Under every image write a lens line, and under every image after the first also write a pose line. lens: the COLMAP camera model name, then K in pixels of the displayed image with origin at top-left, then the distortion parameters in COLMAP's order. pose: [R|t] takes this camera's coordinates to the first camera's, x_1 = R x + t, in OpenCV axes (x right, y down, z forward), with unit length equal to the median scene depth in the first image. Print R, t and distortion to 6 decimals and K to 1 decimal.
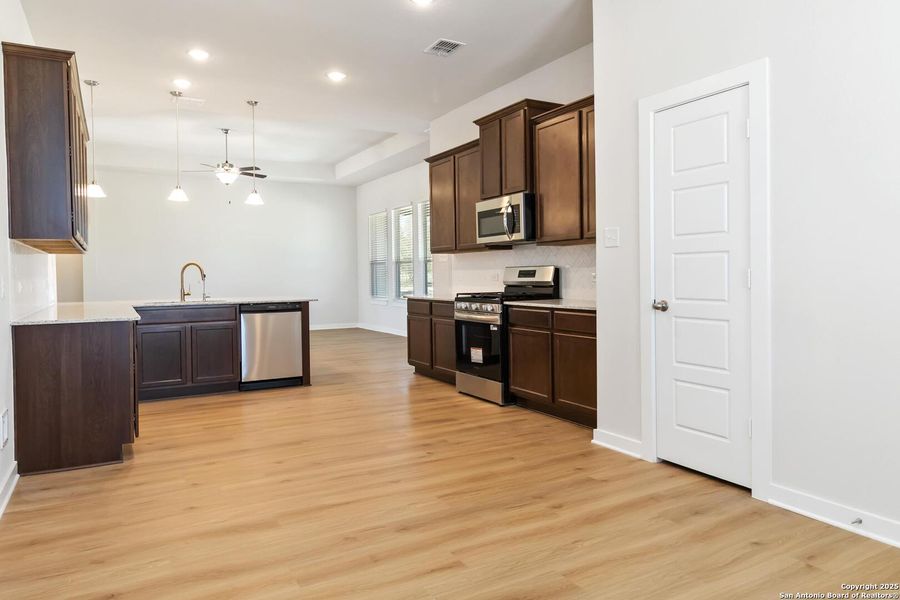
lens RADIAL K [[595.3, 0, 451.9], [0, 595.3, 281.4], [0, 0, 1]] dist [0.003281, -0.000239]
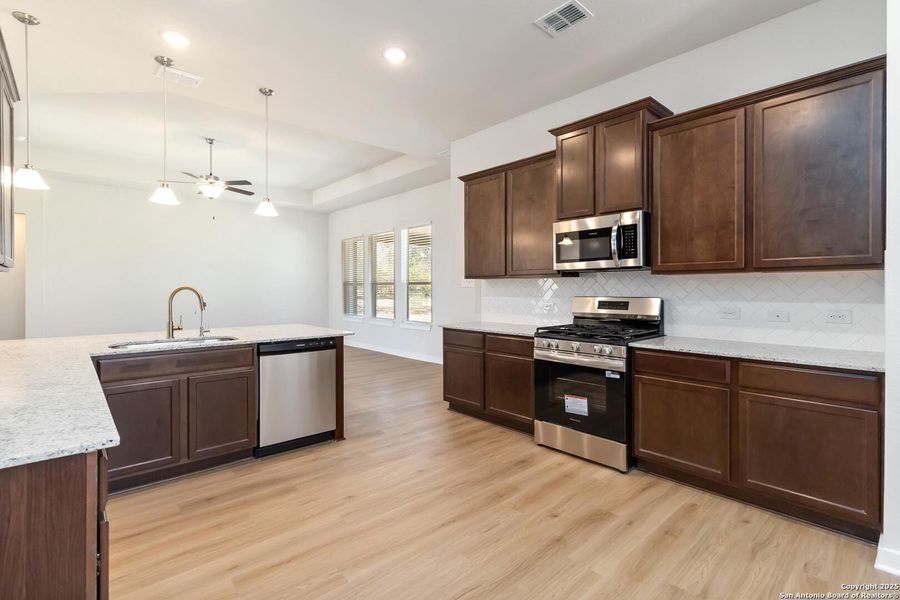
lens RADIAL K [[422.3, 0, 454.7], [0, 422.3, 290.1], [0, 0, 1]] dist [0.000780, 0.000770]
pose [[0.975194, 0.012036, 0.221026, -0.239335], [-0.009590, 0.999880, -0.012136, -0.025192], [-0.221146, 0.009715, 0.975192, 0.437807]]
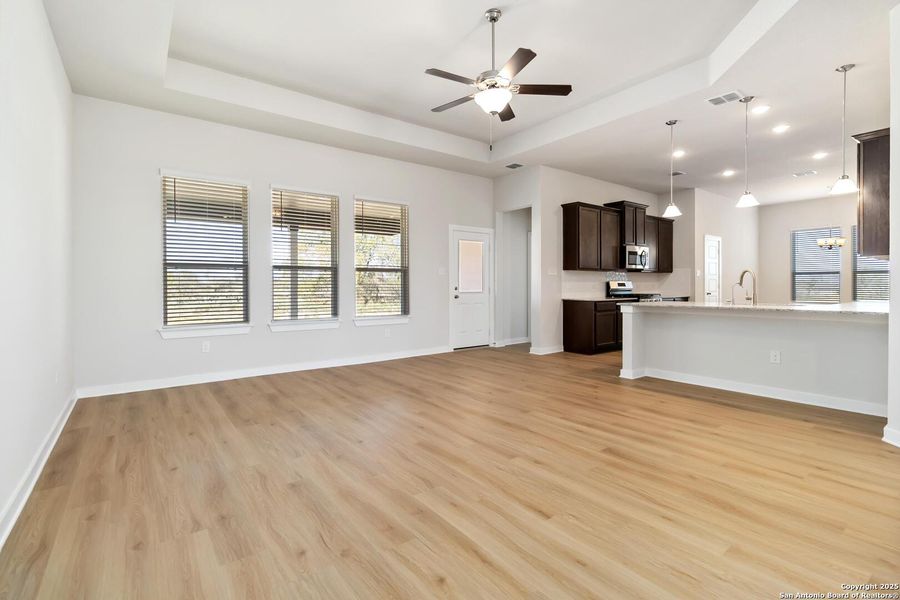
lens RADIAL K [[417.9, 0, 456.7], [0, 417.9, 296.0], [0, 0, 1]] dist [0.000307, -0.000127]
pose [[-0.135452, -0.011862, 0.990713, -1.189498], [0.019642, 0.999700, 0.014655, -0.006076], [-0.990589, 0.021445, -0.135178, 1.726318]]
